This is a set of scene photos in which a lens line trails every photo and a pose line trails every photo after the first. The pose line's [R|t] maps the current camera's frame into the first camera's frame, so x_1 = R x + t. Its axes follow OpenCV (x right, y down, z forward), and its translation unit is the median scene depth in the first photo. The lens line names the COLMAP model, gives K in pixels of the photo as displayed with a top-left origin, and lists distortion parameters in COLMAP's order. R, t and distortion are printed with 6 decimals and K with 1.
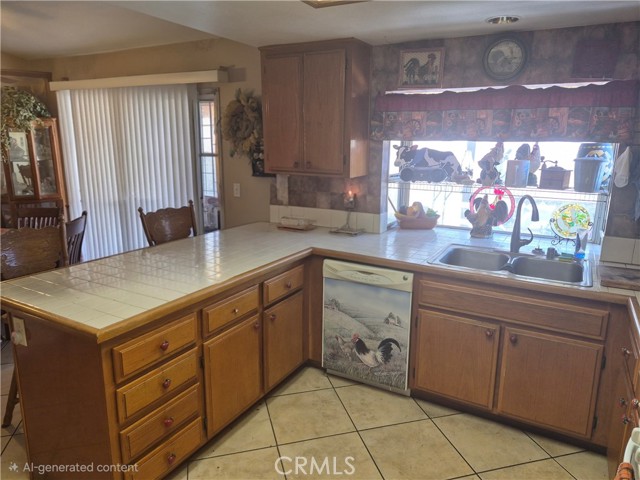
lens RADIAL K [[443.9, 0, 323.1], [0, 443.9, 235.7], [0, 0, 1]] dist [0.058579, -0.070509]
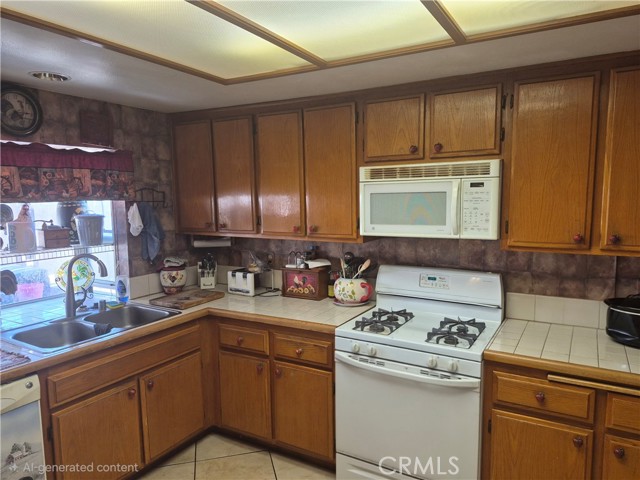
lens RADIAL K [[443.9, 0, 320.7], [0, 443.9, 243.8], [0, 0, 1]] dist [0.058579, -0.070509]
pose [[0.020500, -0.124174, 0.992049, -0.524422], [0.227013, 0.966918, 0.116337, -0.111144], [-0.973676, 0.222823, 0.048011, 0.442431]]
